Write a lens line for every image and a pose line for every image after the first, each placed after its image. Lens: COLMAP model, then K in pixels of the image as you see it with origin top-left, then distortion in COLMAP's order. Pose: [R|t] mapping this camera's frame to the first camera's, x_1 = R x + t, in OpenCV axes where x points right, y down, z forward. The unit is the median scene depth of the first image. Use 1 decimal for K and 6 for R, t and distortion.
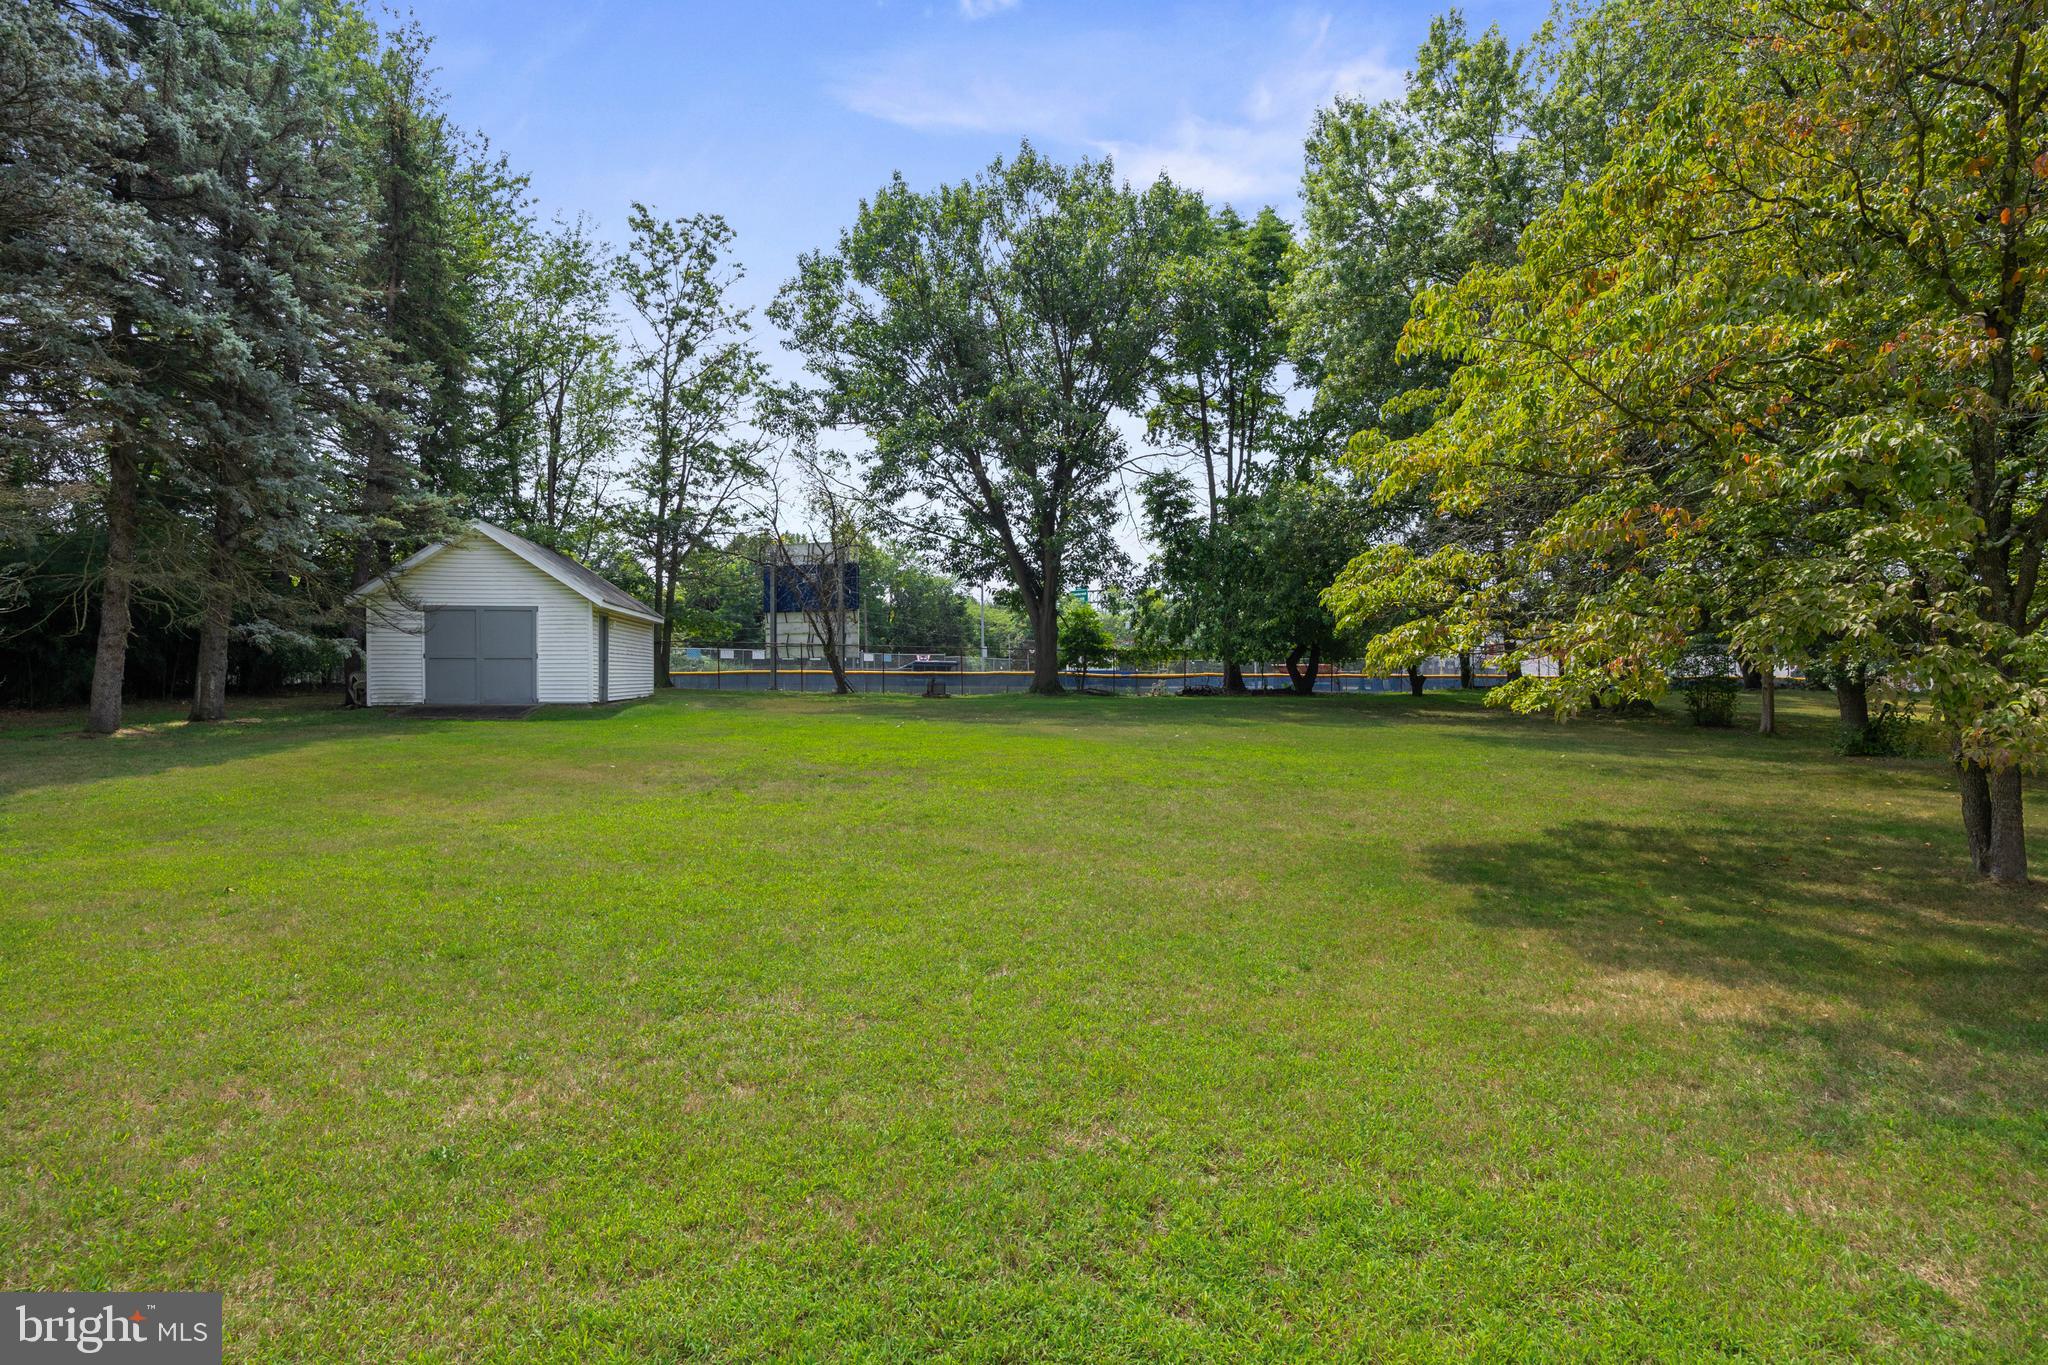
lens RADIAL K [[1023.3, 0, 1017.4], [0, 1023.3, 688.5], [0, 0, 1]] dist [-0.013807, 0.002138]
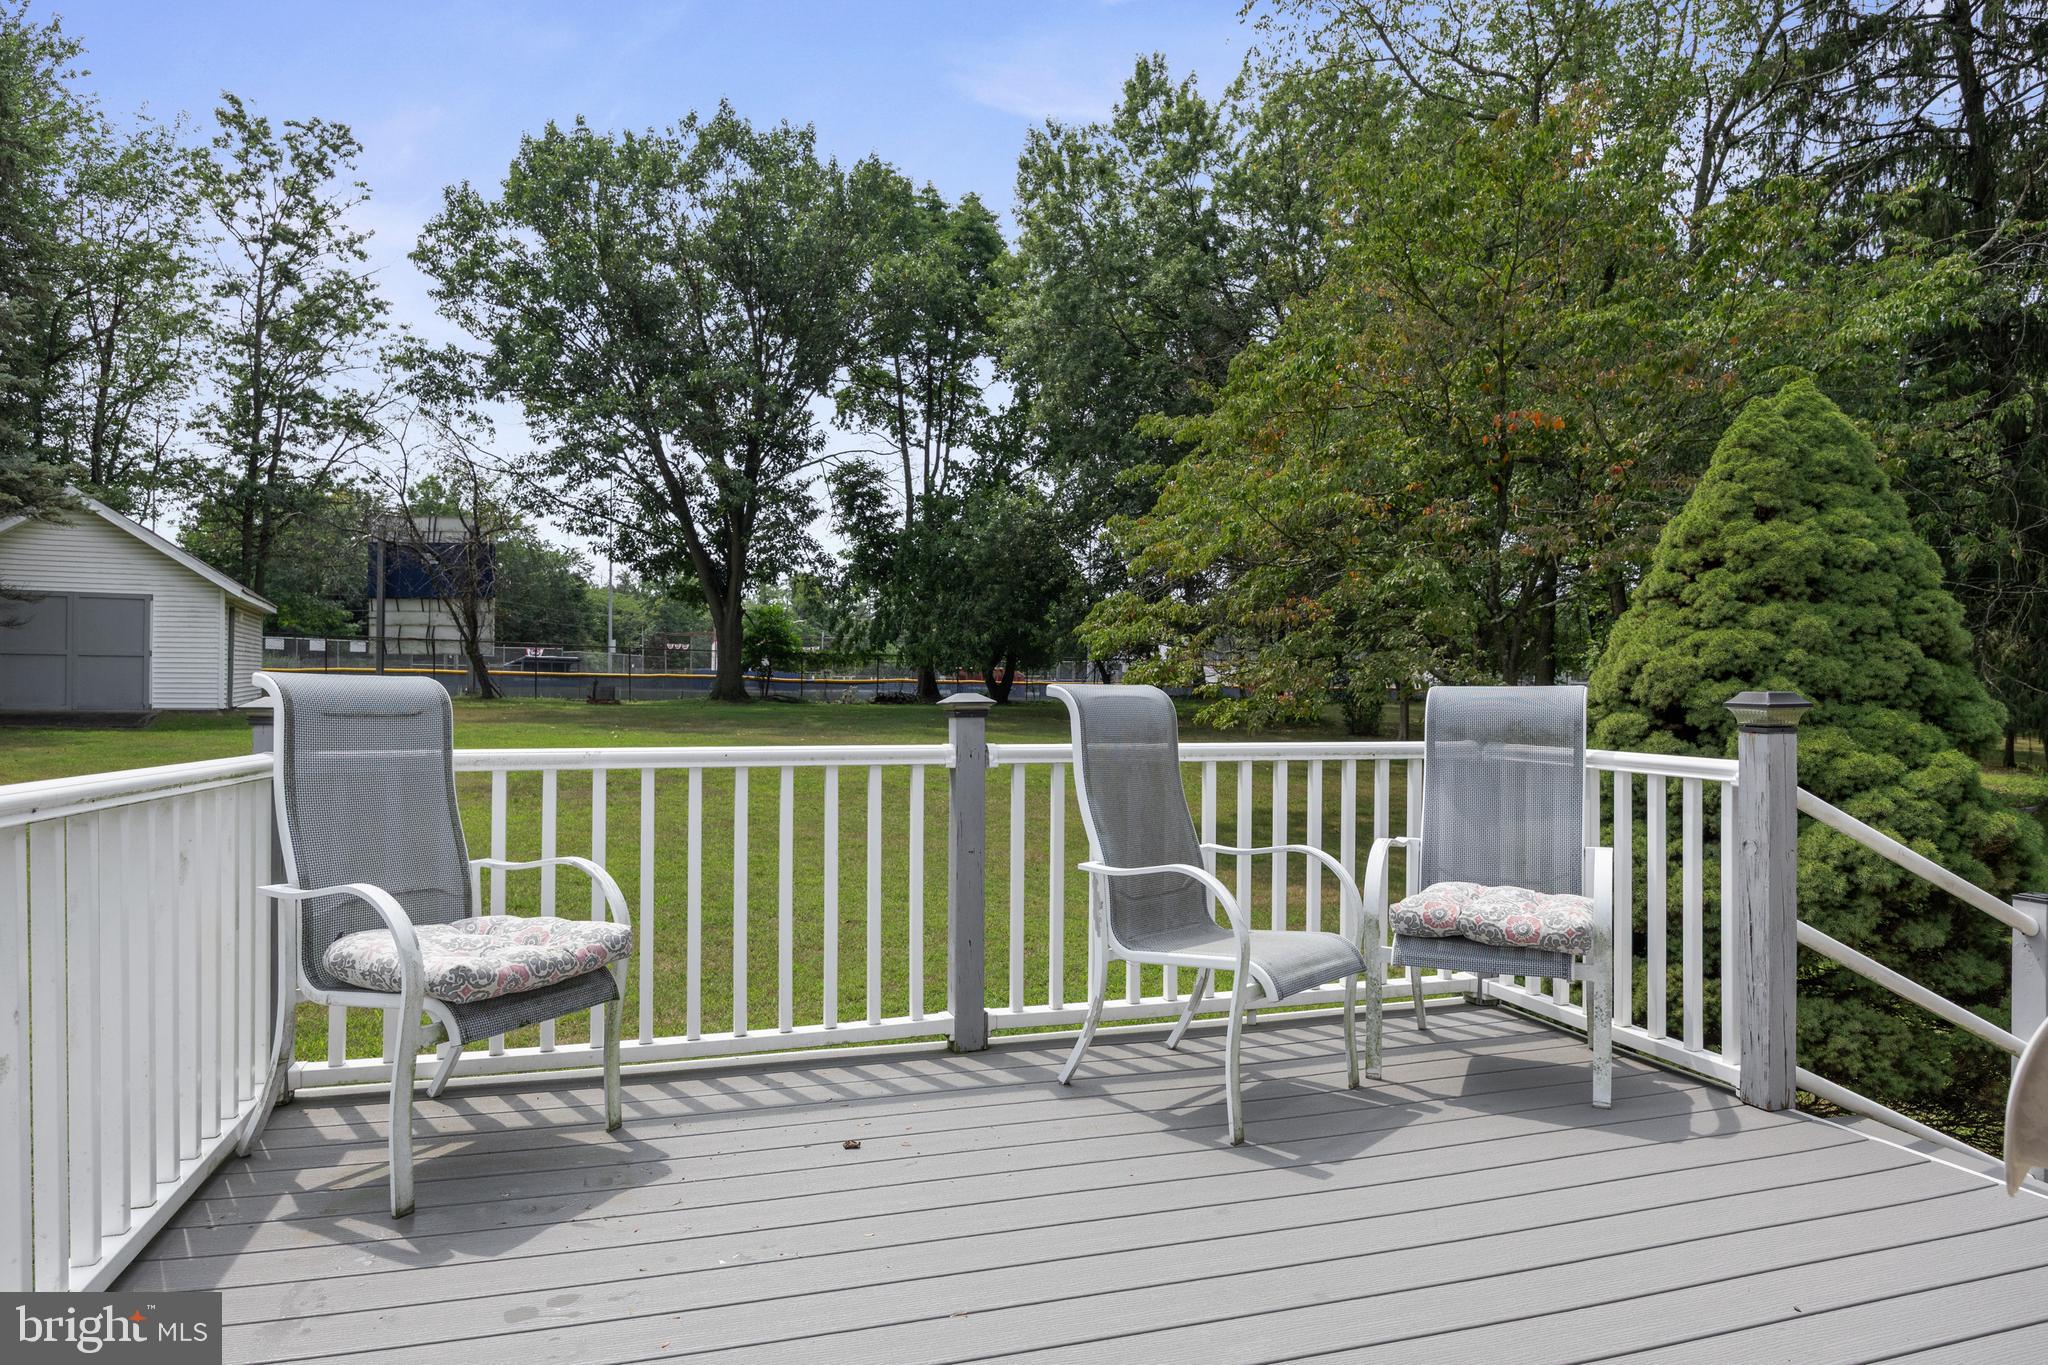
lens RADIAL K [[1220.3, 0, 1021.0], [0, 1220.3, 677.7], [0, 0, 1]] dist [-0.017539, 0.004516]
pose [[0.951684, 0.014021, 0.306757, -0.056947], [-0.010572, 0.999861, -0.012900, -0.004228], [-0.306896, 0.009034, 0.951700, -0.102489]]
